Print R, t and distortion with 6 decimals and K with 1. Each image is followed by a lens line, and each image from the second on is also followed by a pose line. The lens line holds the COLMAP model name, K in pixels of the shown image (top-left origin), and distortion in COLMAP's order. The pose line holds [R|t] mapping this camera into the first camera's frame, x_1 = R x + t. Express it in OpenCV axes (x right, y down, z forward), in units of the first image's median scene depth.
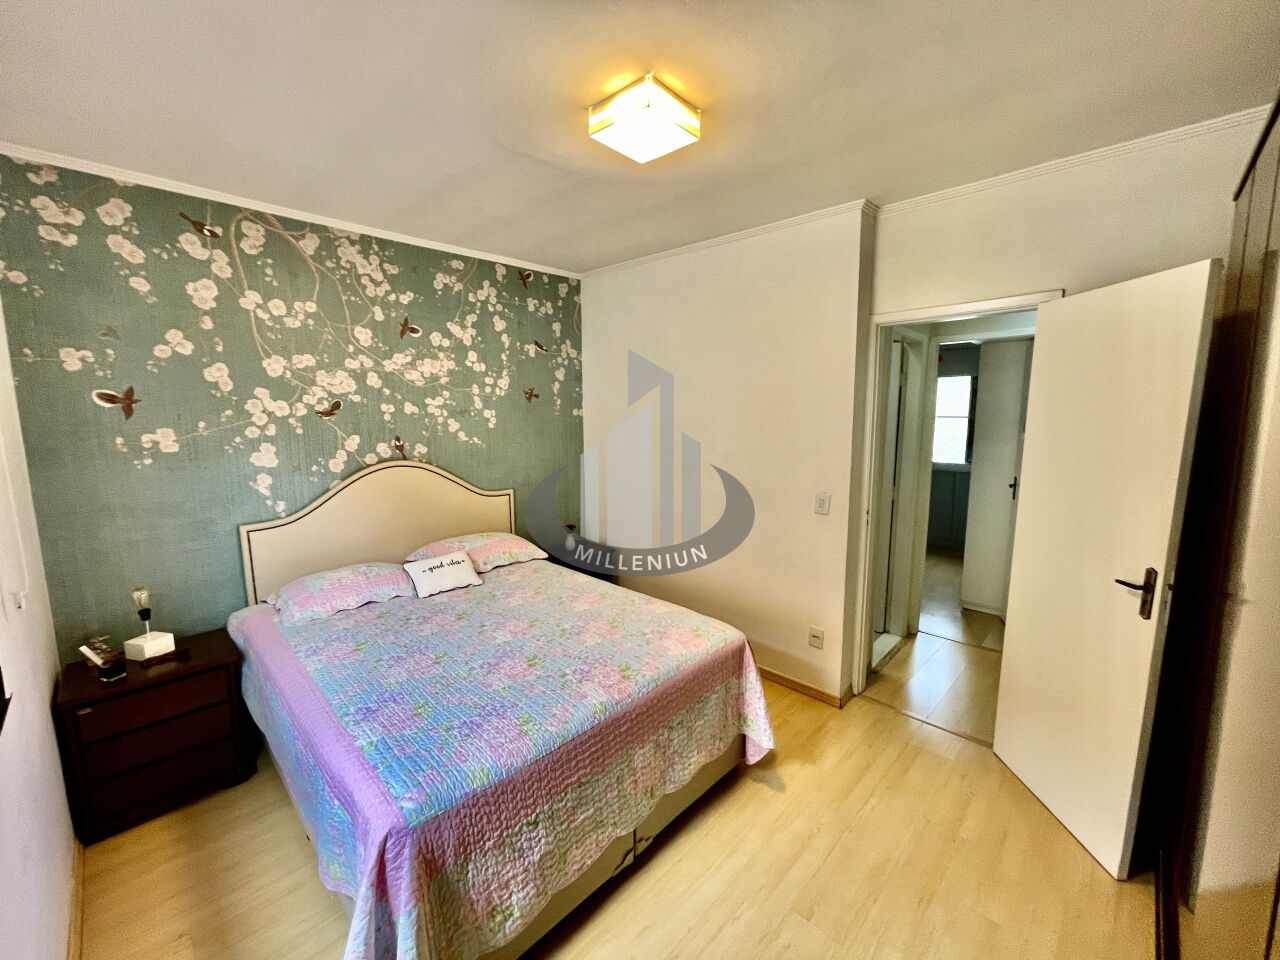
lens RADIAL K [[518.1, 0, 636.6], [0, 518.1, 480.8], [0, 0, 1]] dist [-0.007115, 0.003723]
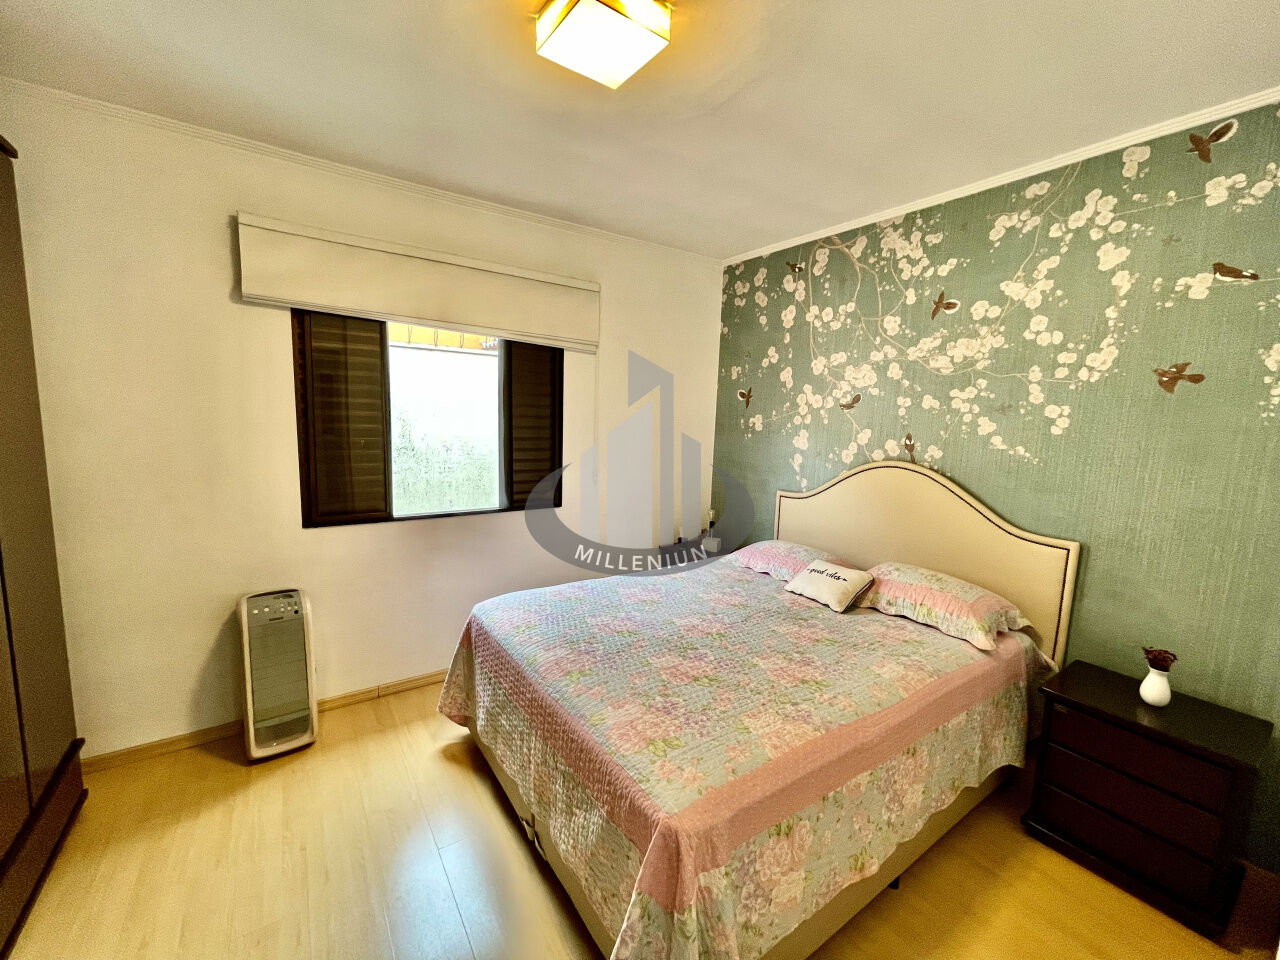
lens RADIAL K [[518.1, 0, 636.6], [0, 518.1, 480.8], [0, 0, 1]] dist [-0.007115, 0.003723]
pose [[-0.189638, 0.129096, -0.973330, 0.519313], [-0.165718, 0.972888, 0.161325, -0.079725], [0.967768, 0.191892, -0.163104, 0.767421]]
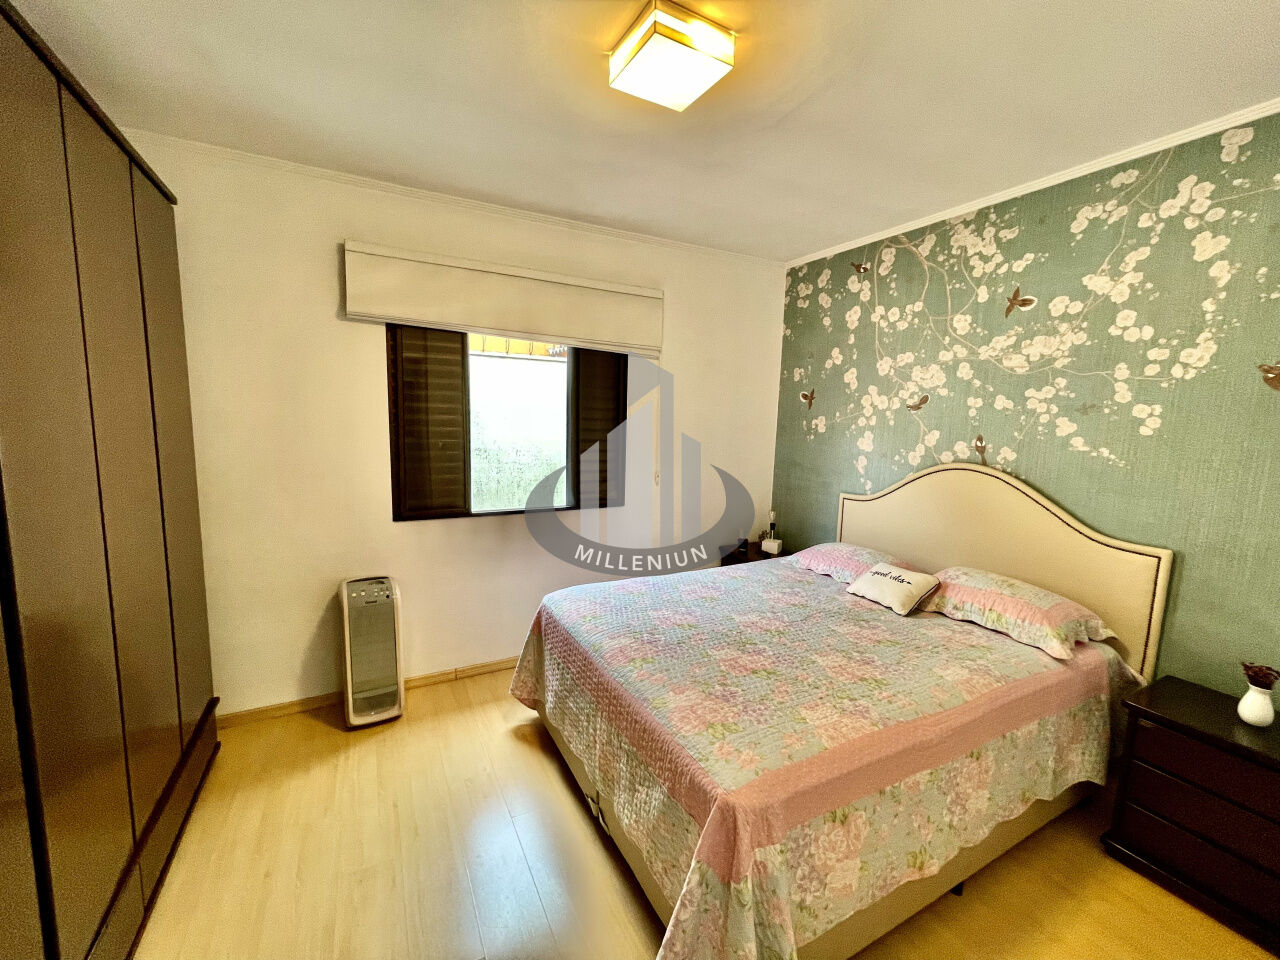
lens RADIAL K [[518.1, 0, 636.6], [0, 518.1, 480.8], [0, 0, 1]] dist [-0.007115, 0.003723]
pose [[-0.301744, 0.122192, -0.945526, 0.555634], [-0.154725, 0.972329, 0.175033, -0.080689], [0.940750, 0.199111, -0.274488, 0.772340]]
